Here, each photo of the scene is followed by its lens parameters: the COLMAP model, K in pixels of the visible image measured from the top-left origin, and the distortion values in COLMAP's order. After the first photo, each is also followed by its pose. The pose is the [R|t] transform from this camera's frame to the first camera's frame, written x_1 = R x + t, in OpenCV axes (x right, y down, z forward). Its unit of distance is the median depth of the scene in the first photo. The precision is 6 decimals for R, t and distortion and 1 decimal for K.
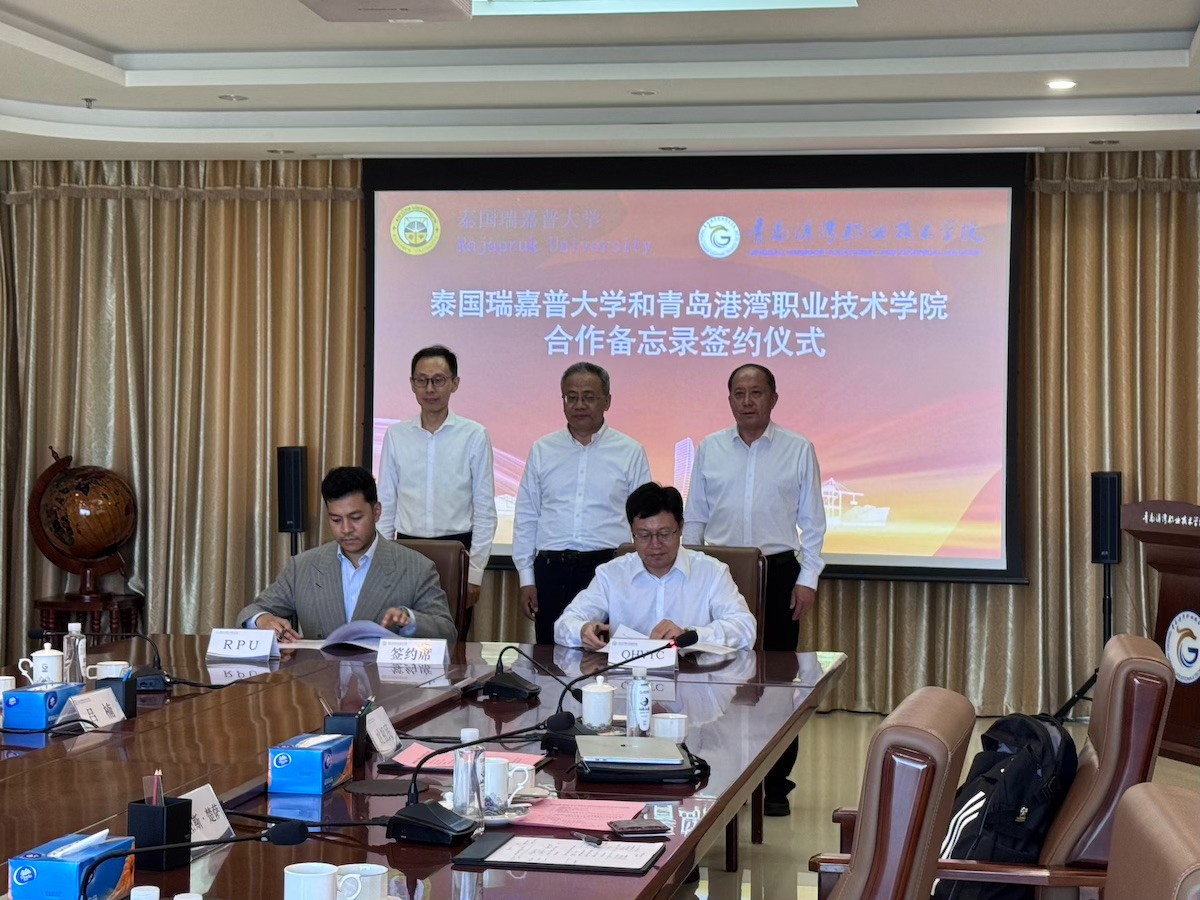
lens RADIAL K [[2237.2, 0, 600.0], [0, 2237.2, 450.4], [0, 0, 1]] dist [0.007333, 0.000000]
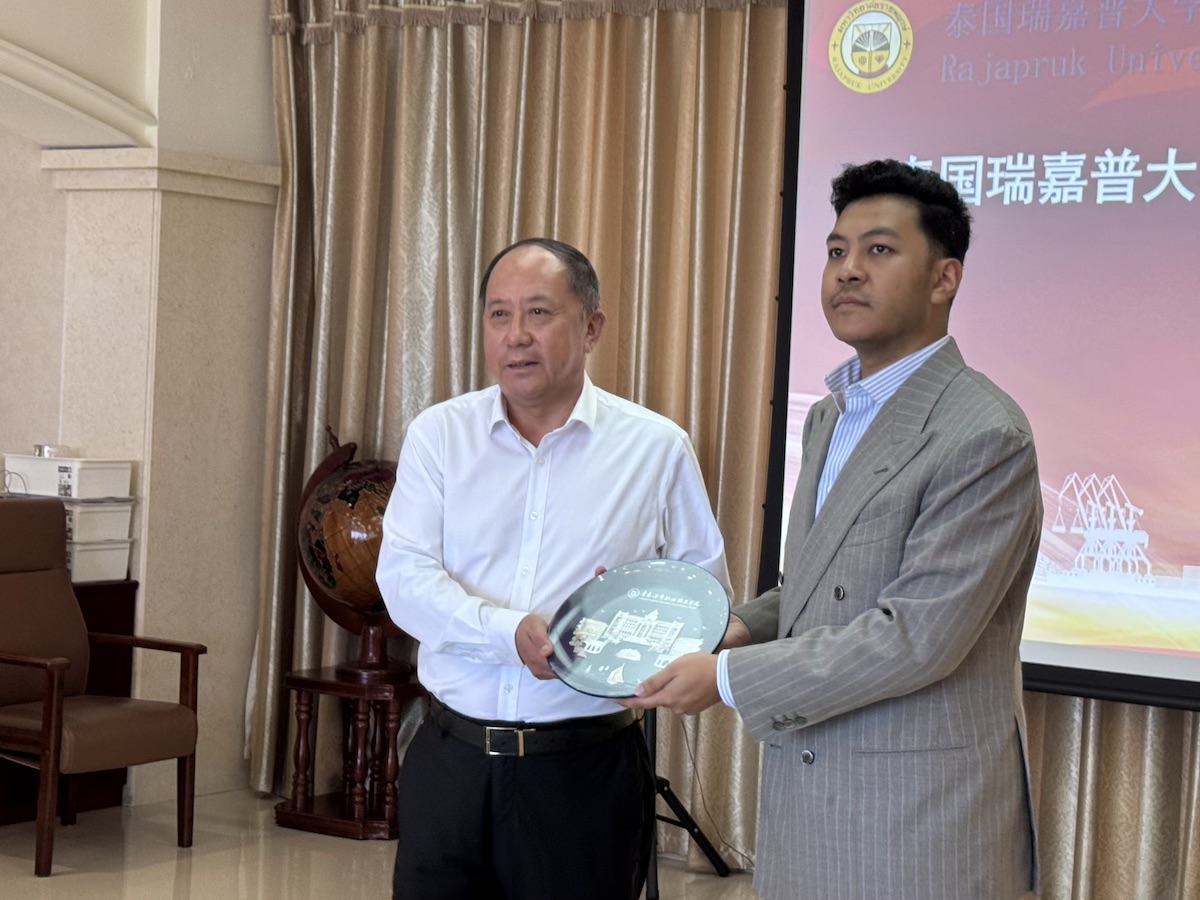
lens RADIAL K [[2641.8, 0, 600.2], [0, 2641.8, 447.4], [0, 0, 1]] dist [0.017494, 0.000000]
pose [[0.773973, 0.033250, -0.632345, 0.272623], [-0.037476, 0.999275, 0.006674, -0.003933], [0.632109, 0.018532, 0.774658, 0.466816]]
